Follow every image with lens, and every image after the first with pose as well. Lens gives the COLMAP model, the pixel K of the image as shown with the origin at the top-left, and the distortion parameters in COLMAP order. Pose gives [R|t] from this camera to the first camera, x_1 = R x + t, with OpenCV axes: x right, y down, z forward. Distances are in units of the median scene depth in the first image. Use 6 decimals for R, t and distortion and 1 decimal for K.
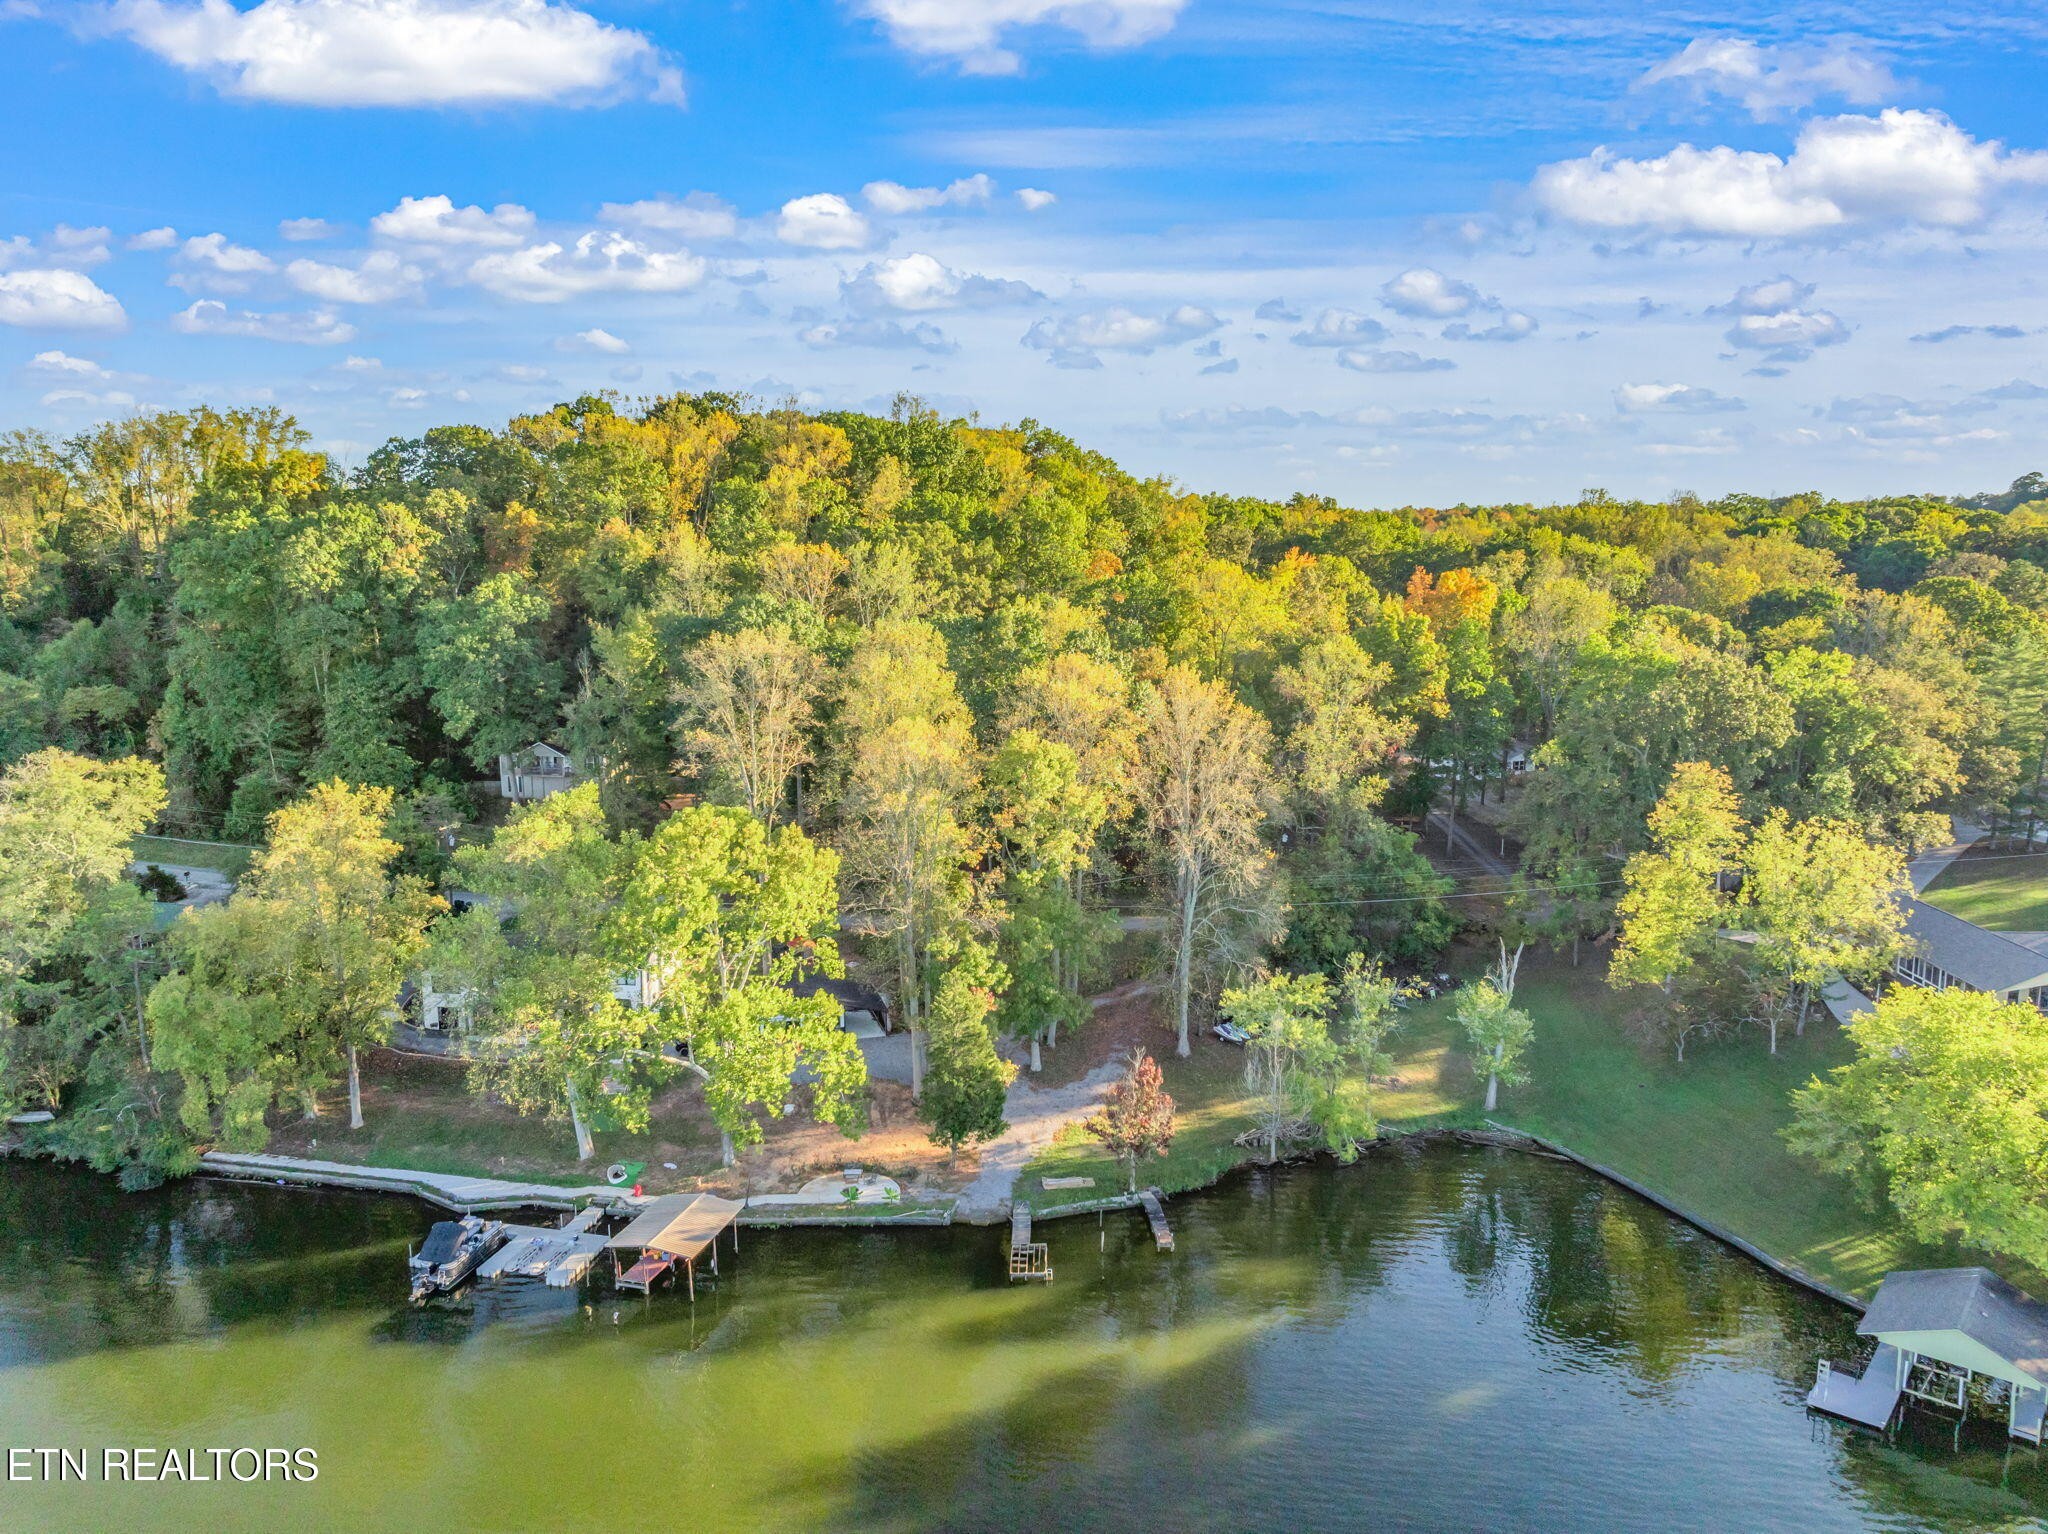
lens RADIAL K [[1424.2, 0, 1026.7], [0, 1424.2, 760.1], [0, 0, 1]] dist [-0.050781, 0.009786]
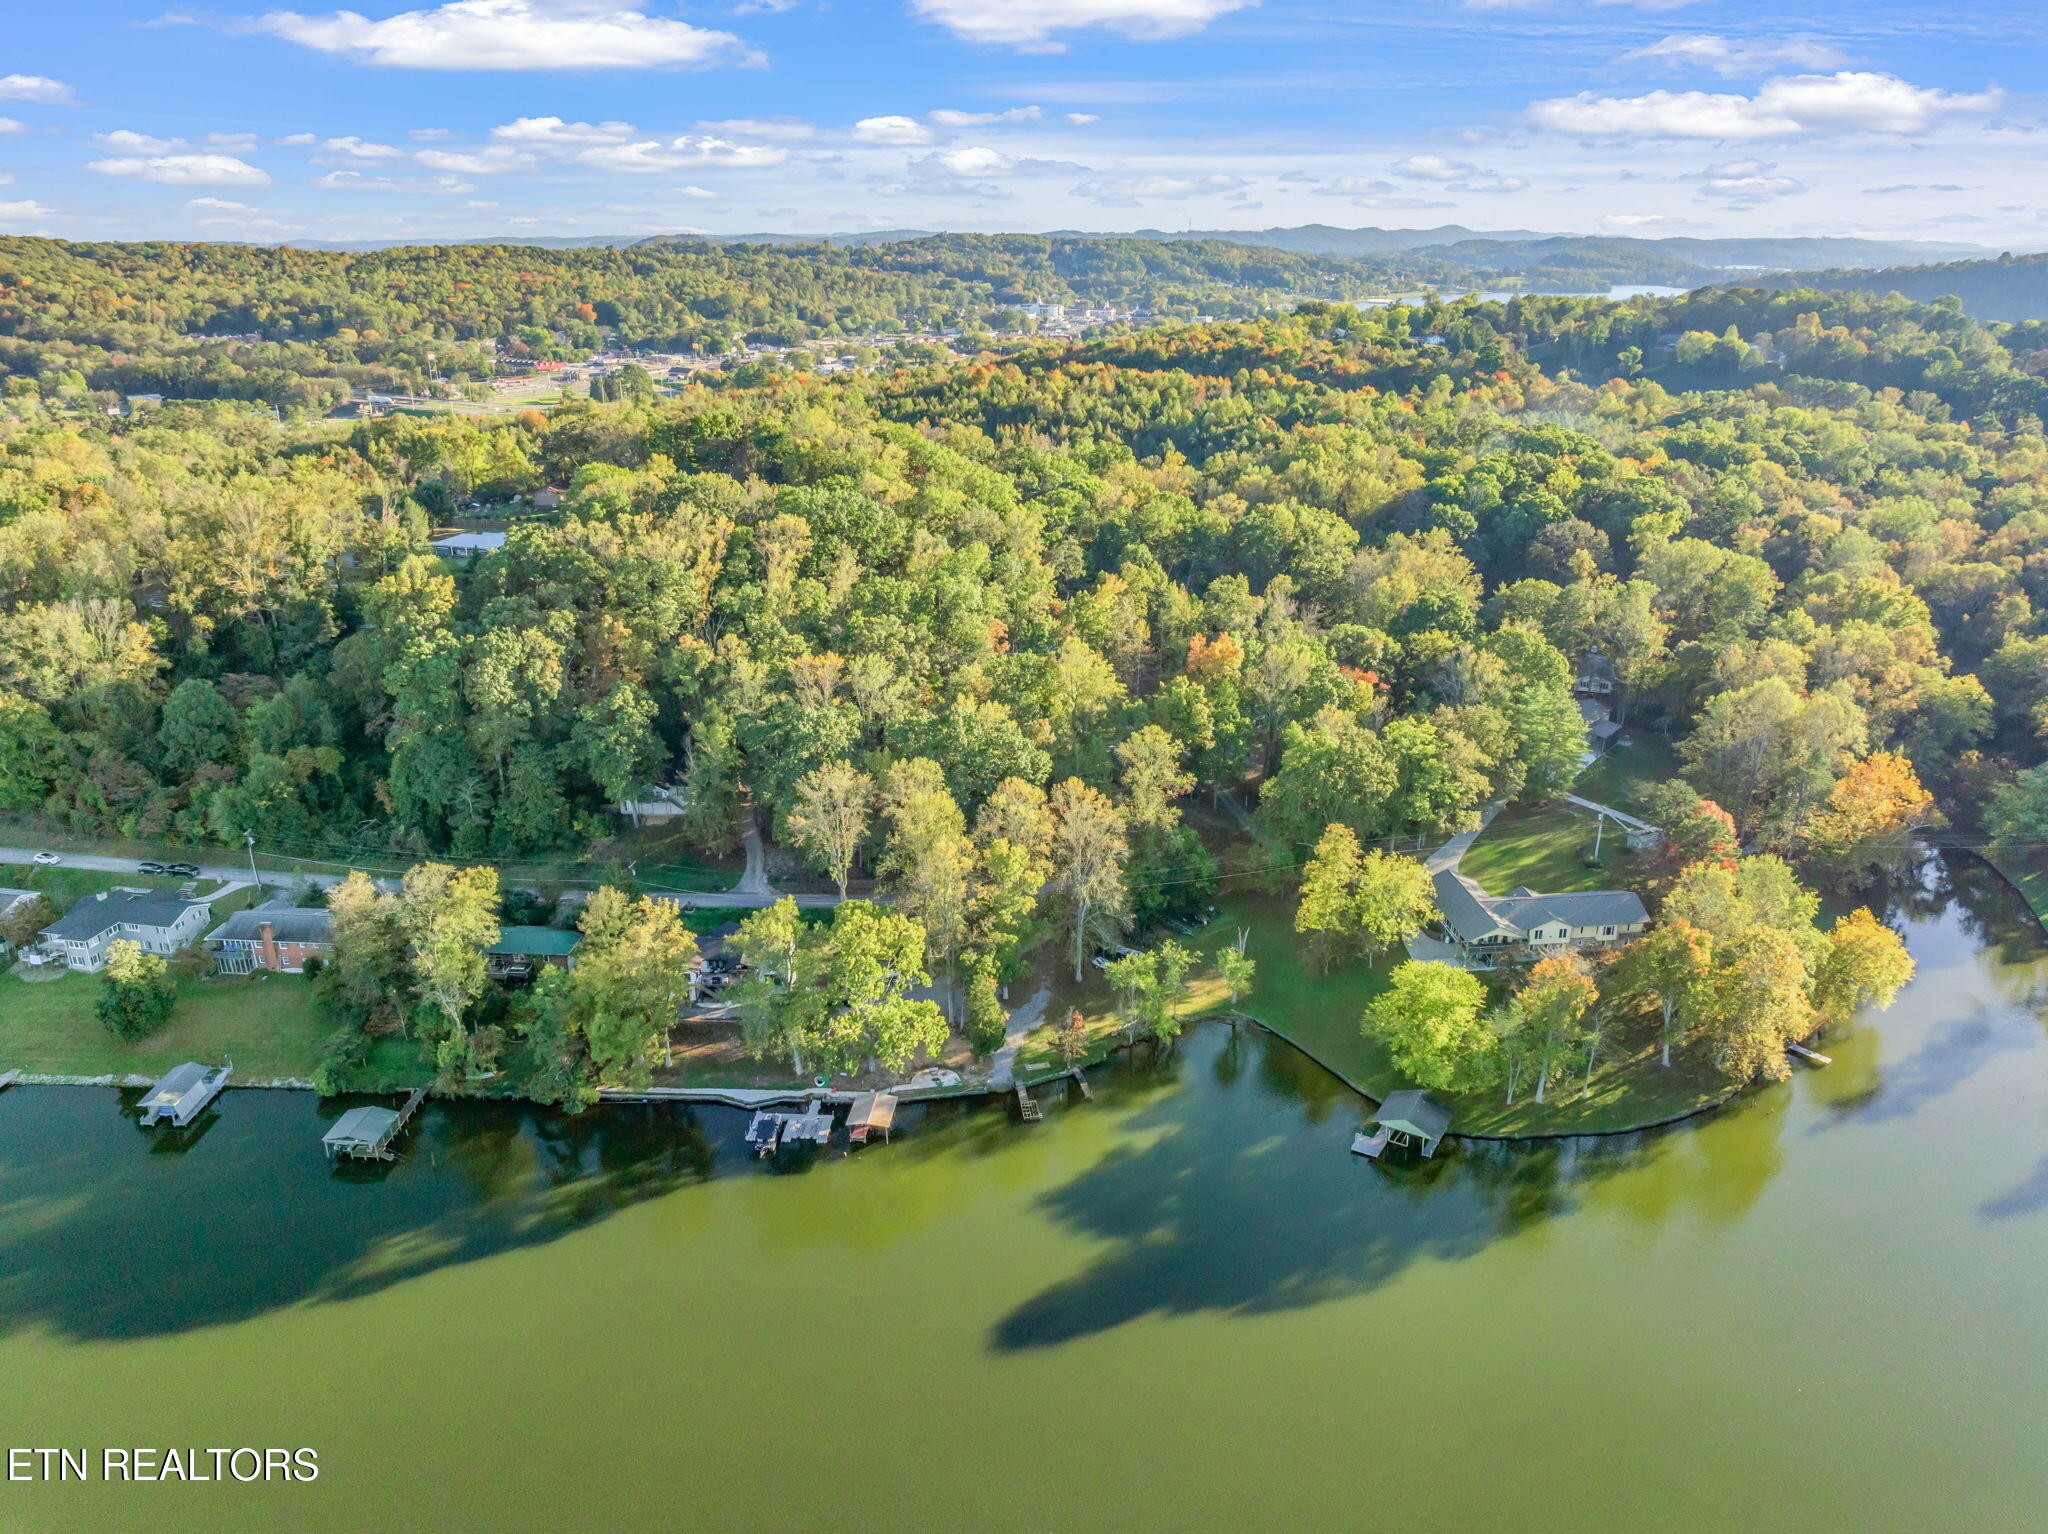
lens RADIAL K [[1424.2, 0, 1019.7], [0, 1424.2, 765.7], [0, 0, 1]] dist [-0.050781, 0.009786]
pose [[0.987608, -0.056896, 0.146263, -0.239517], [0.024638, 0.976624, 0.213538, -0.502608], [-0.154993, -0.207289, 0.965924, -0.803554]]
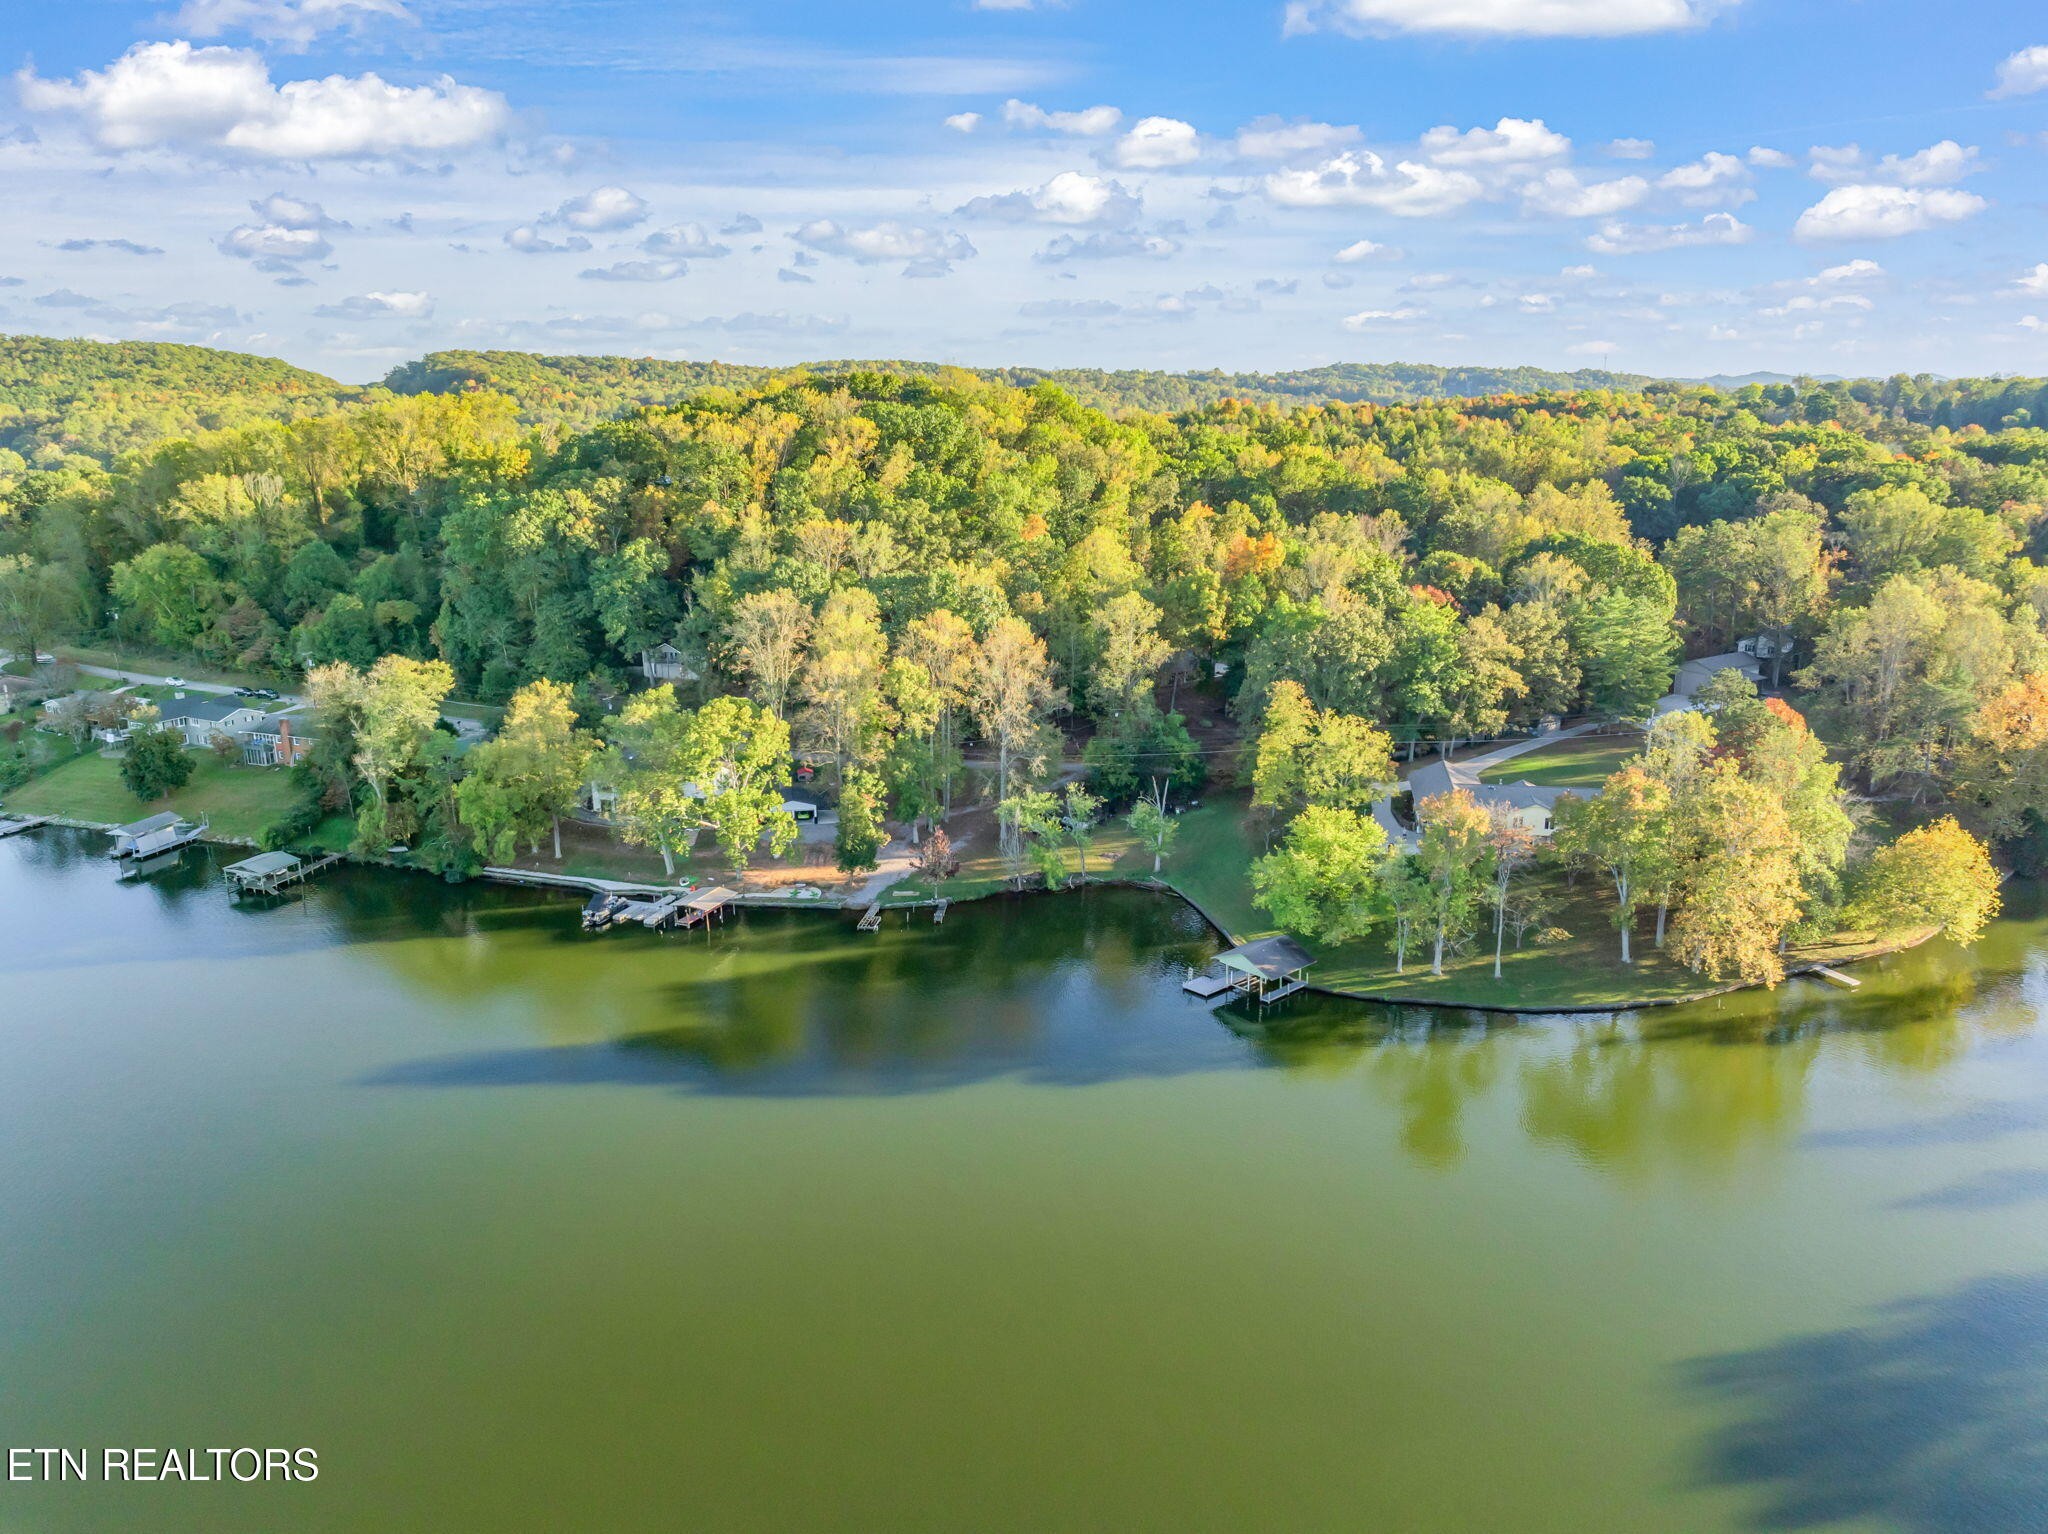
lens RADIAL K [[1424.2, 0, 1028.3], [0, 1424.2, 774.5], [0, 0, 1]] dist [-0.050781, 0.009786]
pose [[0.992030, 0.027625, -0.122937, 0.371955], [-0.013101, 0.992997, 0.117412, -0.083867], [0.125319, -0.114866, 0.985445, -0.766576]]
